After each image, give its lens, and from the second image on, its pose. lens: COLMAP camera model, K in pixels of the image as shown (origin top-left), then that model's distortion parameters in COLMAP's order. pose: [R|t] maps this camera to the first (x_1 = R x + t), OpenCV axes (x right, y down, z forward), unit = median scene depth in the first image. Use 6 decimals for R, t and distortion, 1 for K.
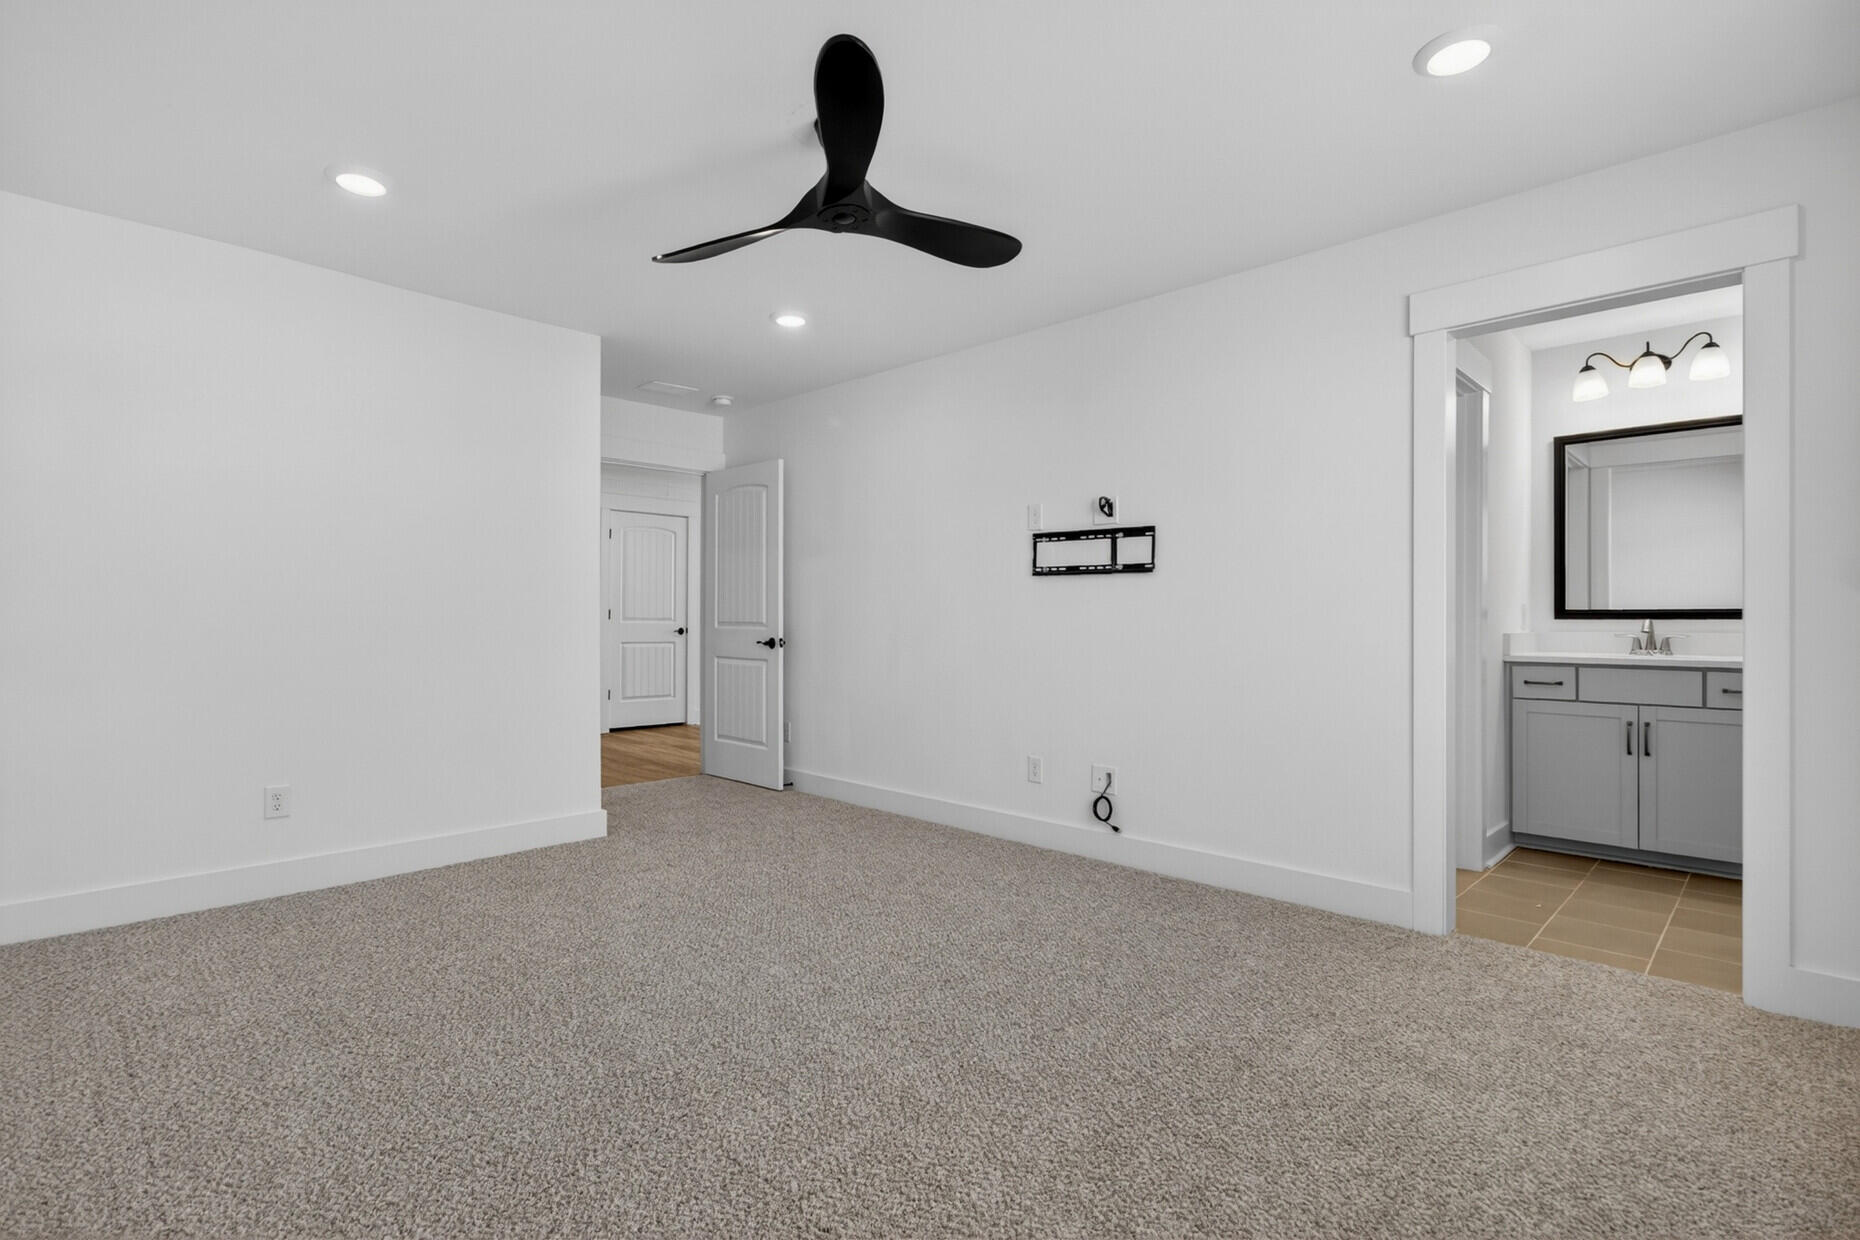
lens RADIAL K [[866.9, 0, 933.5], [0, 866.9, 619.5], [0, 0, 1]] dist [0.003944, 0.000087]
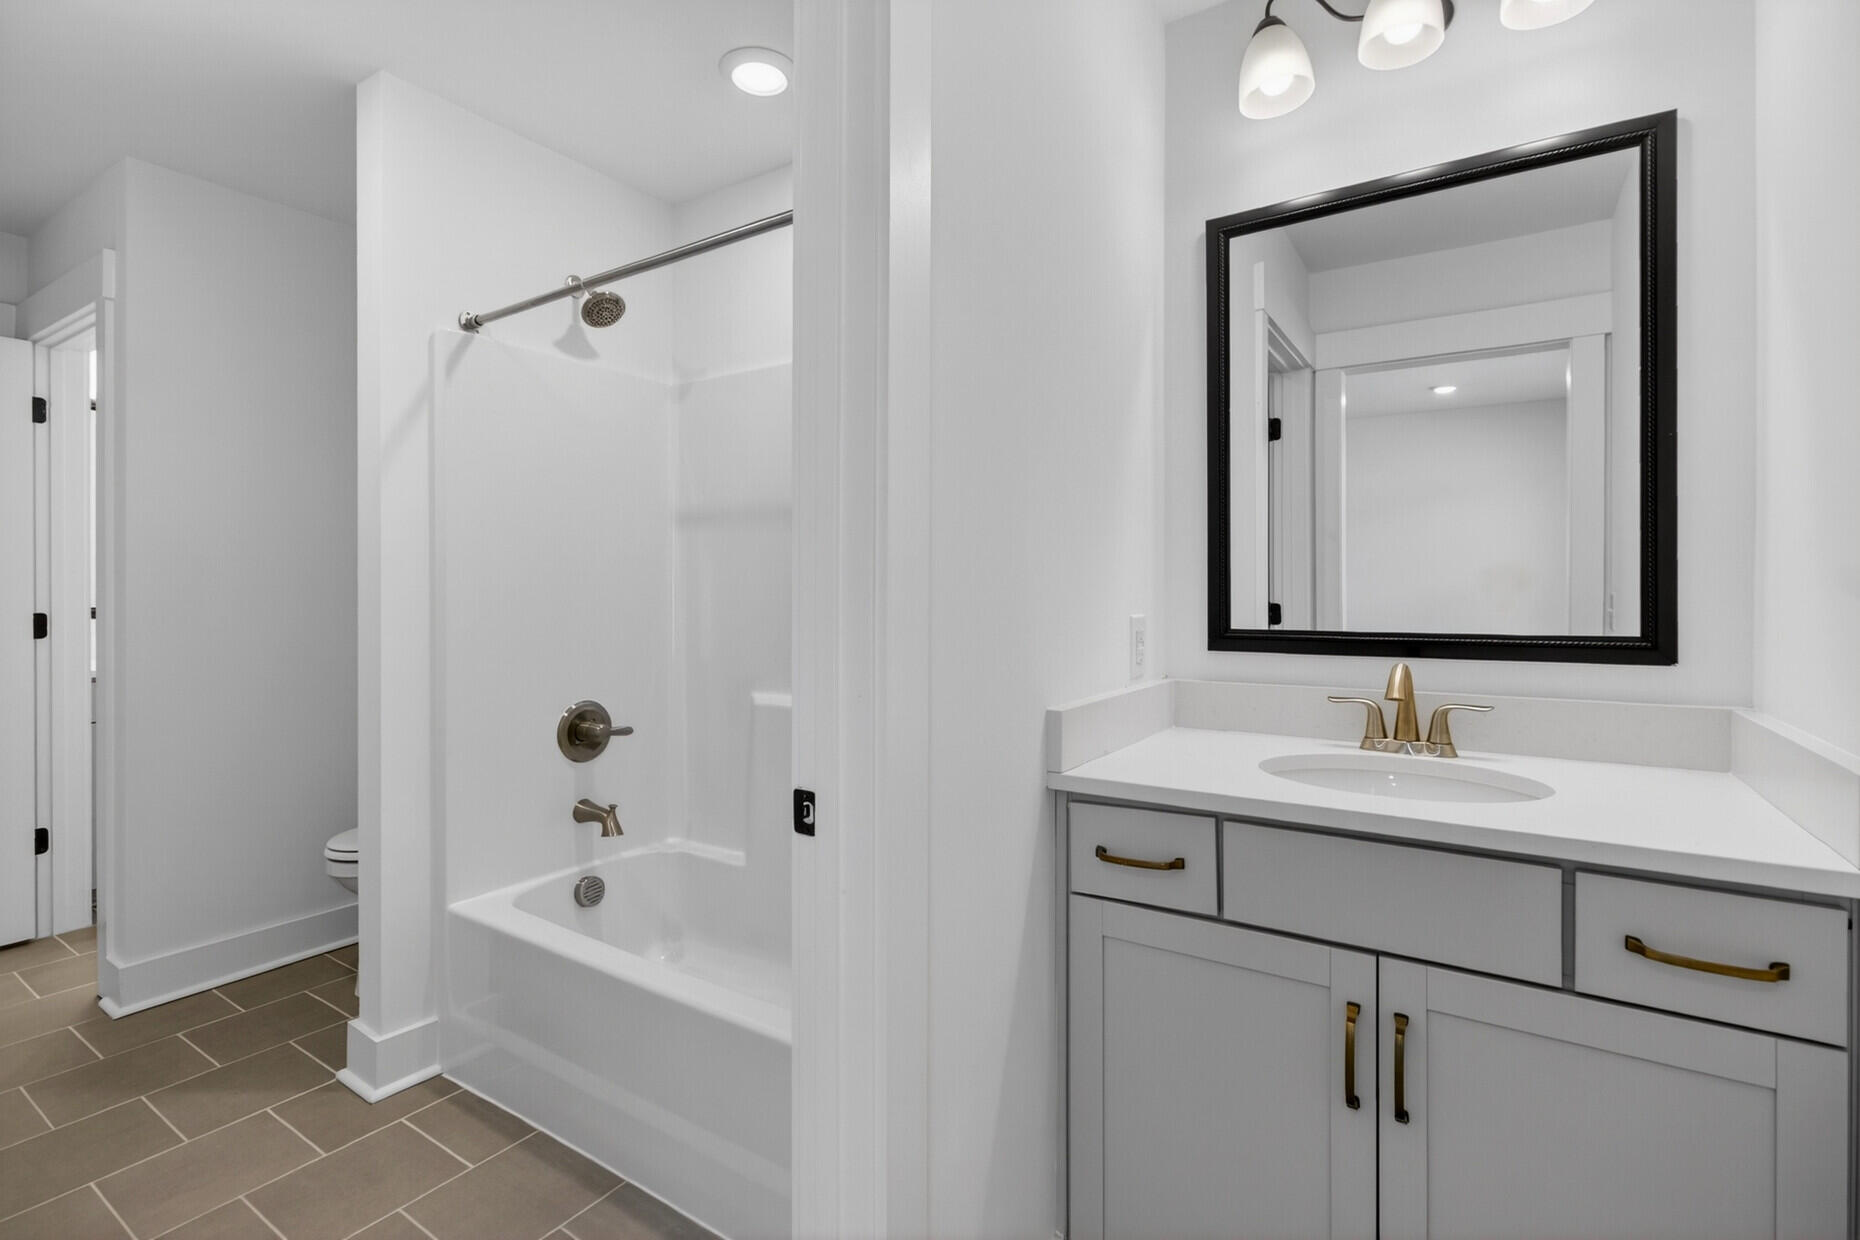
lens RADIAL K [[866.9, 0, 925.9], [0, 866.9, 605.8], [0, 0, 1]] dist [0.003944, 0.000087]
pose [[0.980949, -0.012917, 0.193833, 0.542091], [0.008731, 0.999710, 0.022435, -0.036185], [-0.194067, -0.020315, 0.980778, 0.665397]]
